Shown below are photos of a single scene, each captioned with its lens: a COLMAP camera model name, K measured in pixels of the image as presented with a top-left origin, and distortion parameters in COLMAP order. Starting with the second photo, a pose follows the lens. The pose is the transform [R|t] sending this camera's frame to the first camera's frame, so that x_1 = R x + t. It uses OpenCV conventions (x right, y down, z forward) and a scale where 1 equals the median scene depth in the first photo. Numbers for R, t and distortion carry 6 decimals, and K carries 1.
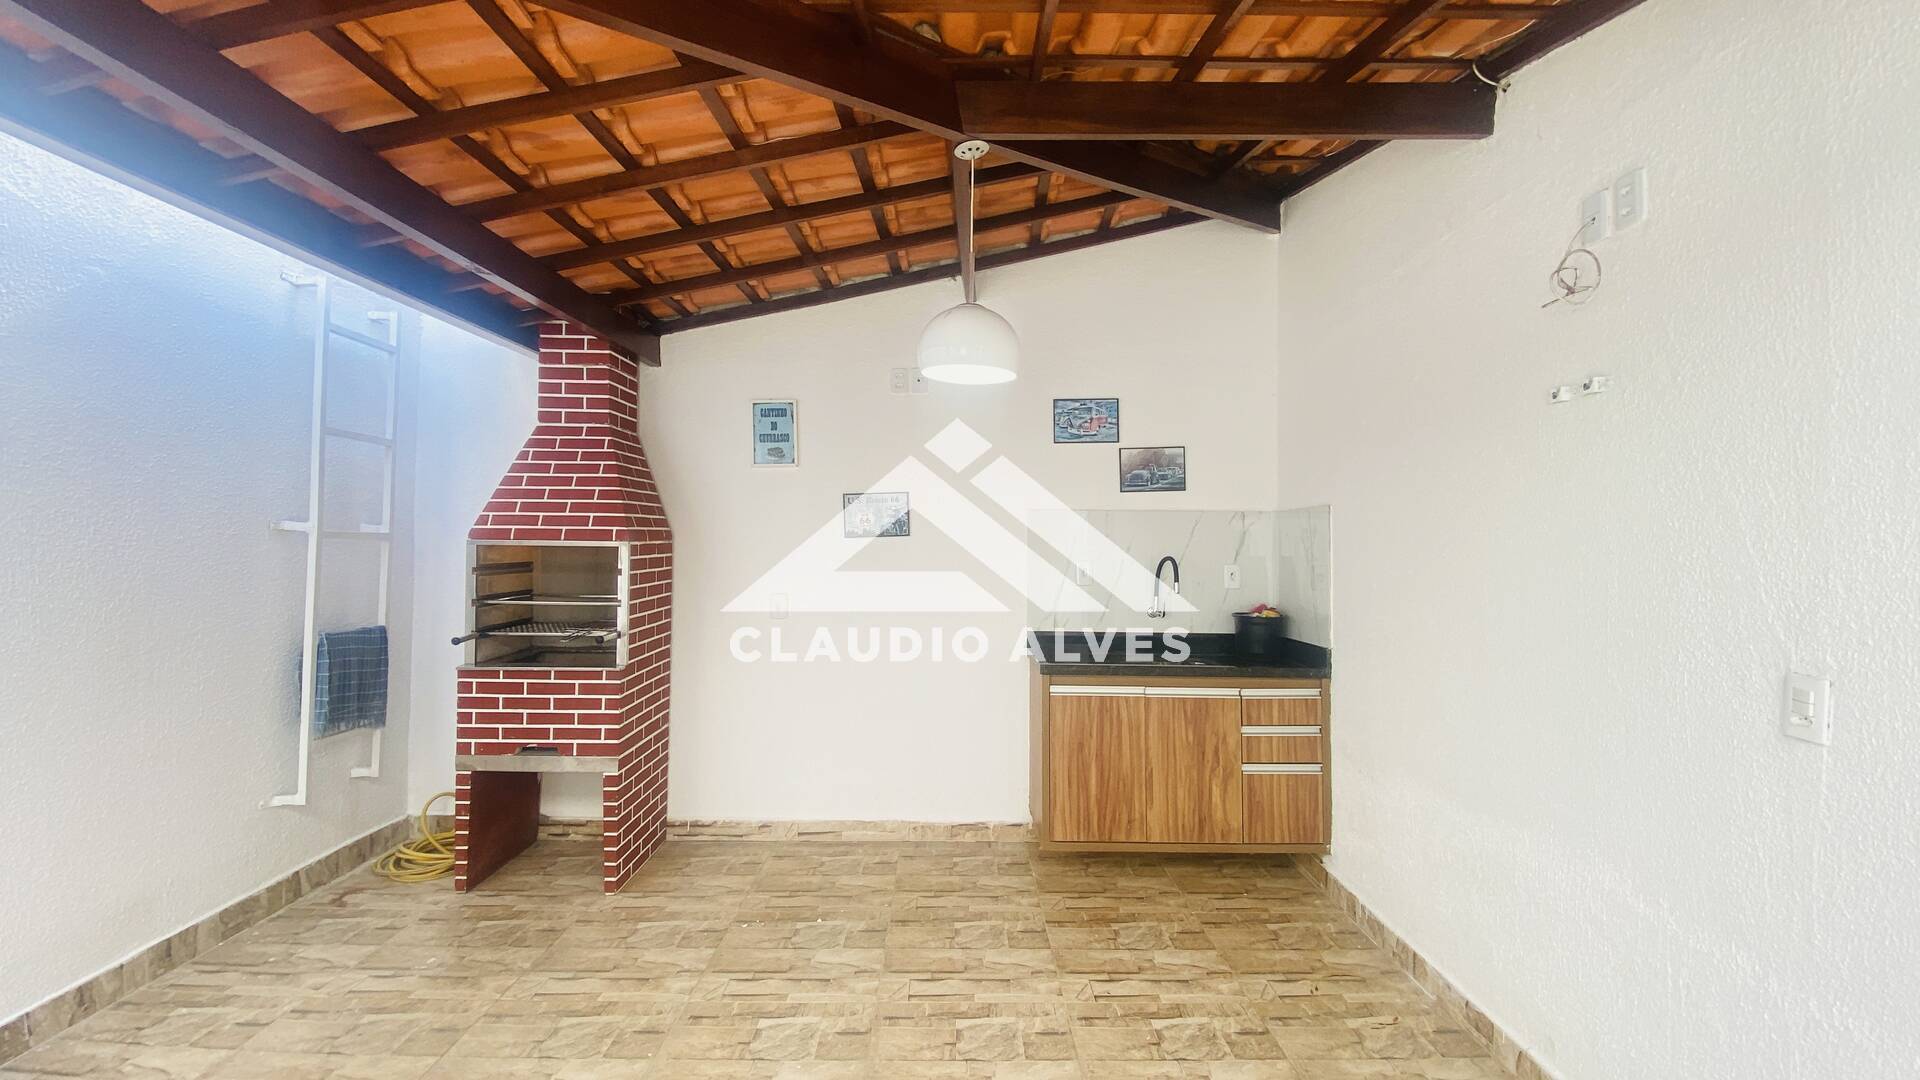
lens RADIAL K [[784.2, 0, 952.0], [0, 784.2, 520.5], [0, 0, 1]] dist [0.021115, -0.026178]
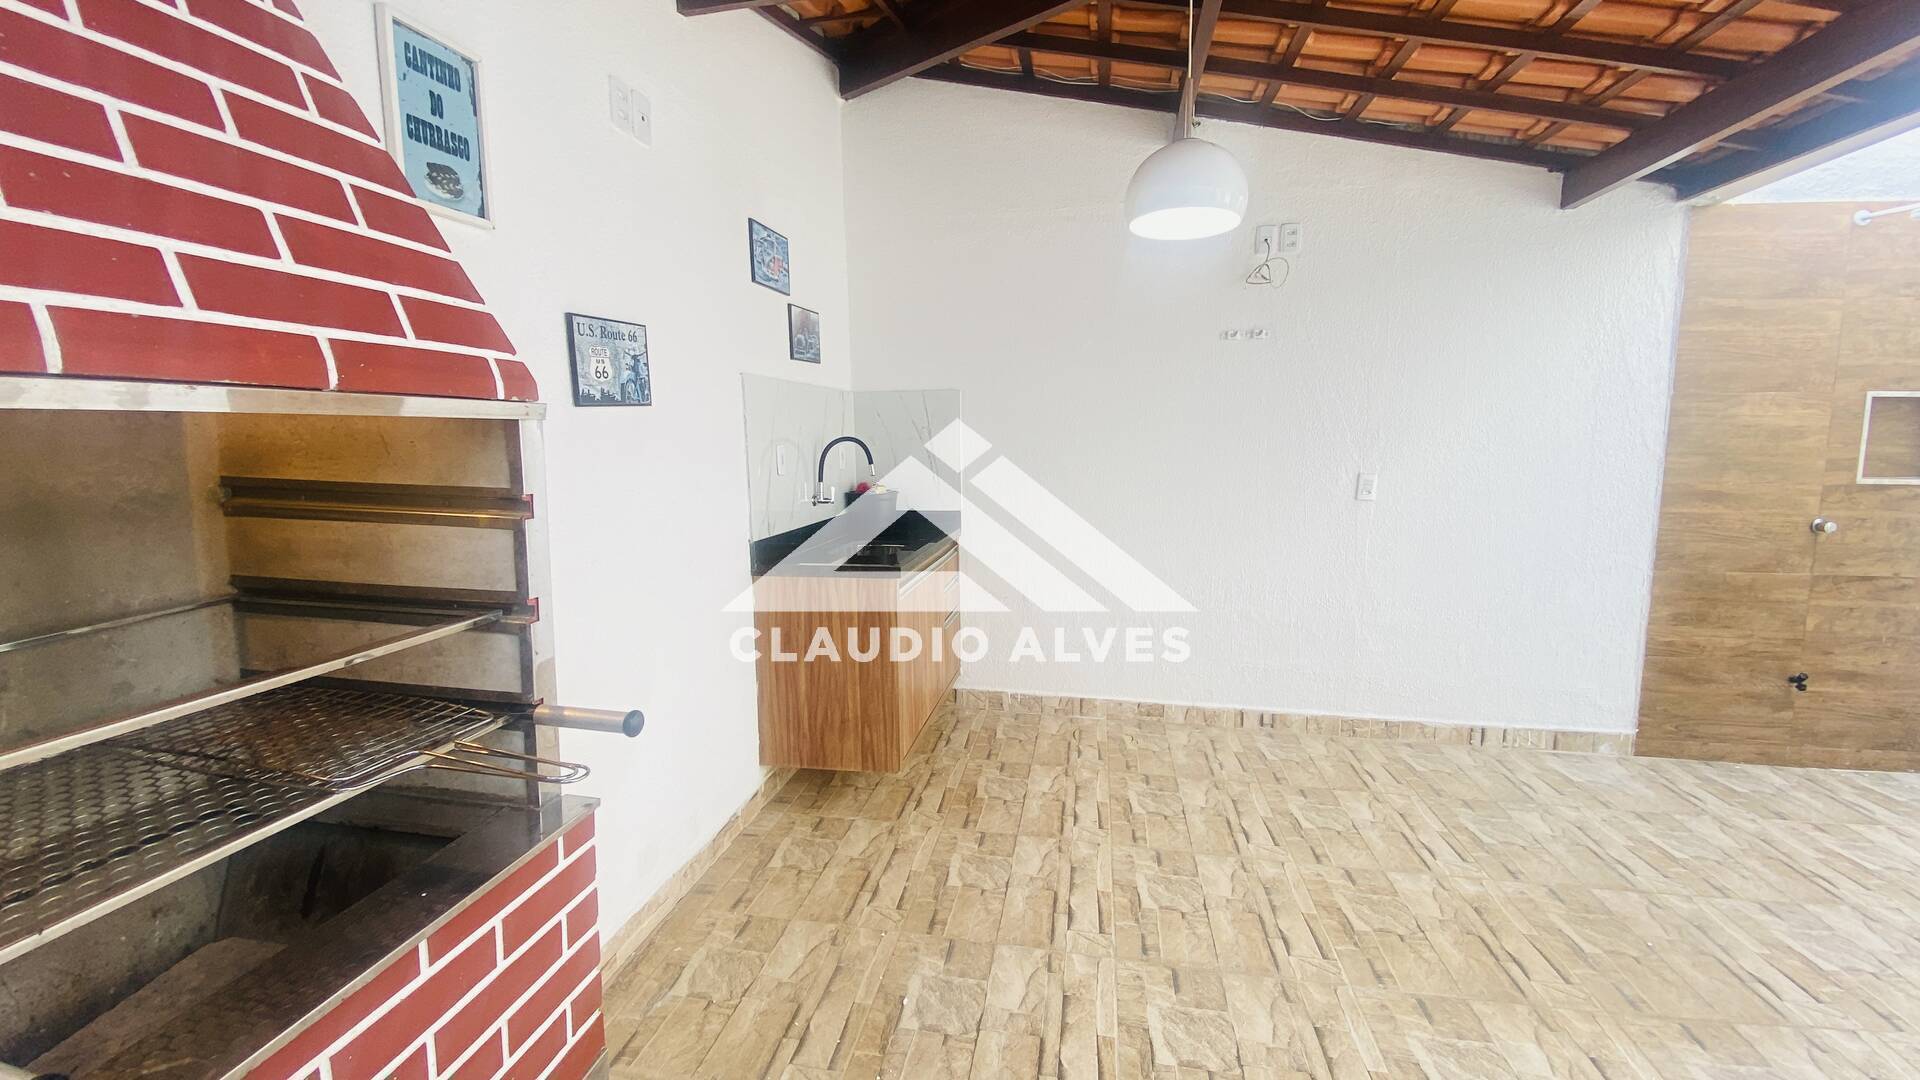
lens RADIAL K [[780.8, 0, 961.8], [0, 780.8, 530.4], [0, 0, 1]] dist [0.021043, -0.019091]
pose [[0.177066, -0.130763, 0.975474, -0.646928], [-0.023097, 0.990310, 0.136944, 0.029375], [-0.983928, -0.046778, 0.172330, 0.752265]]
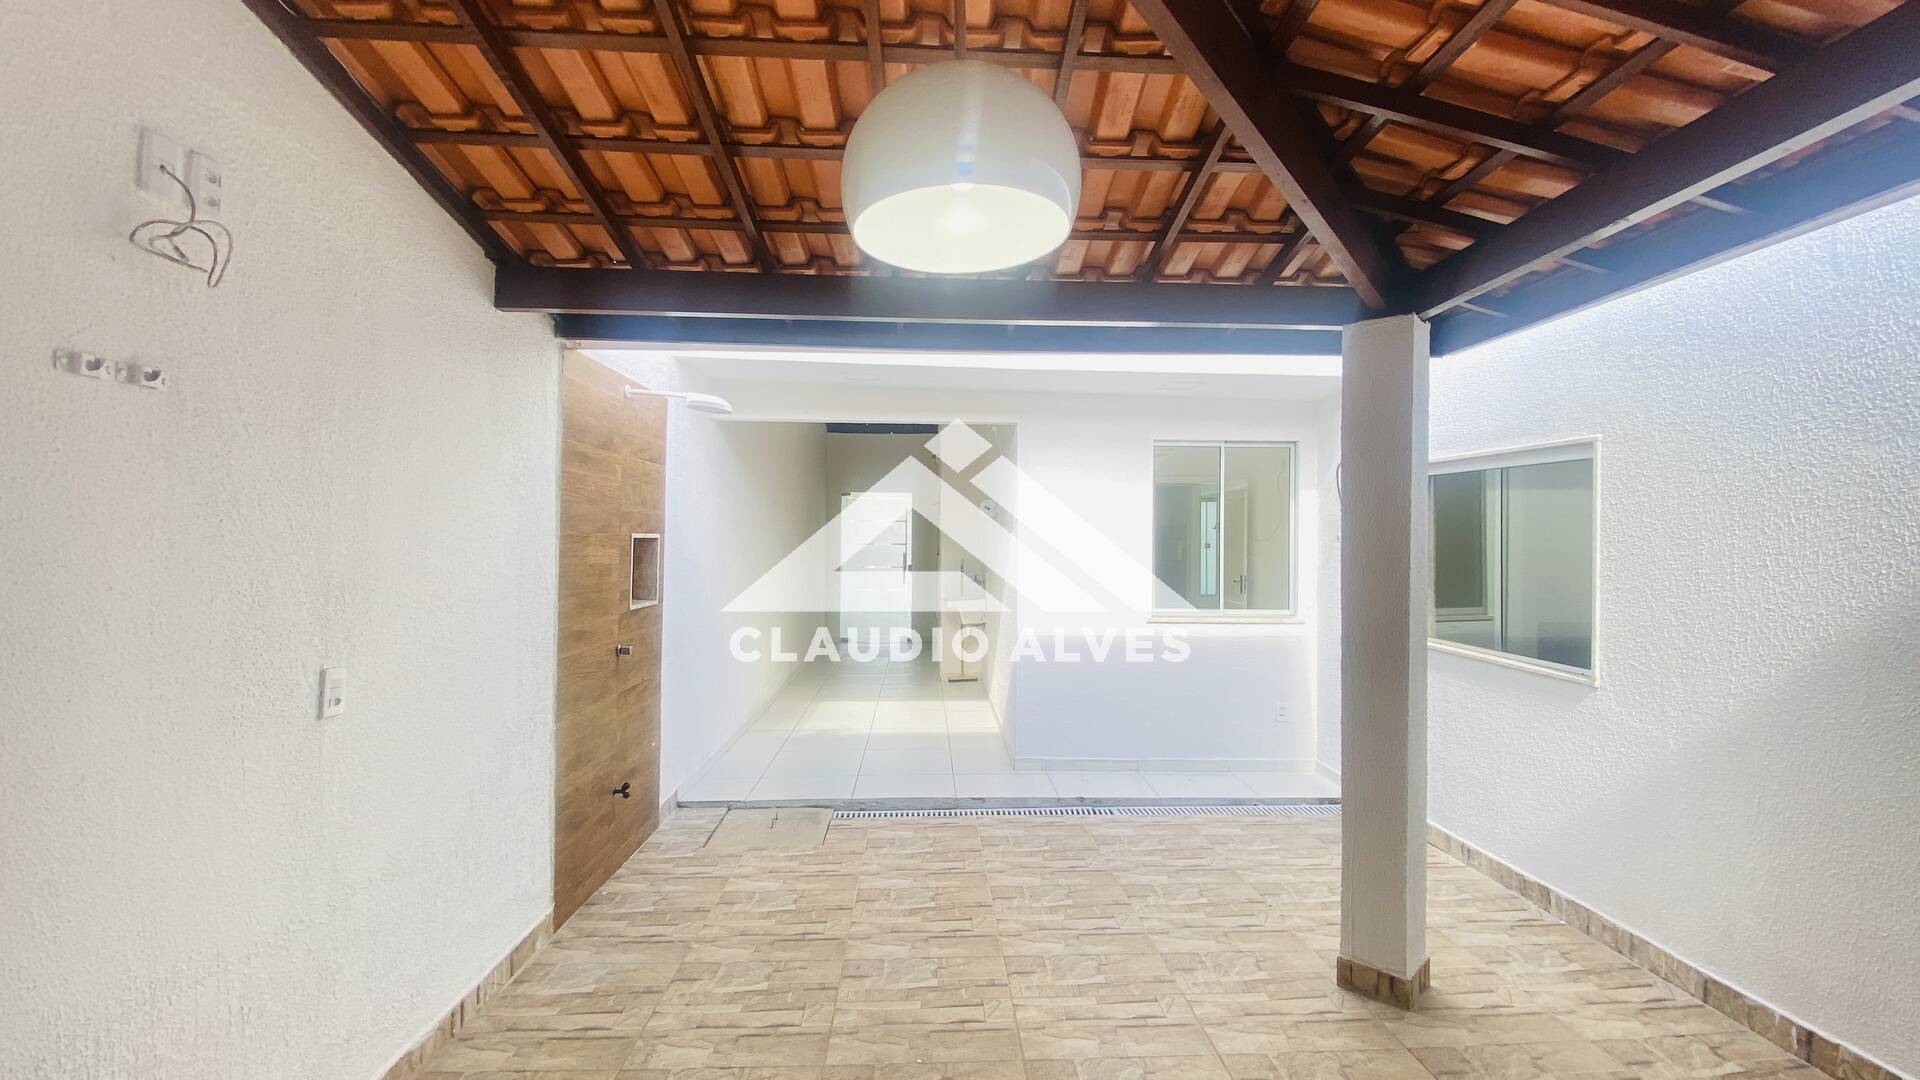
lens RADIAL K [[780.8, 0, 961.8], [0, 780.8, 530.4], [0, 0, 1]] dist [0.021043, -0.019091]
pose [[-0.998935, -0.017800, -0.042574, 0.028320], [-0.016131, 0.999100, -0.039242, -0.000731], [0.043234, -0.038514, -0.998322, 1.000035]]
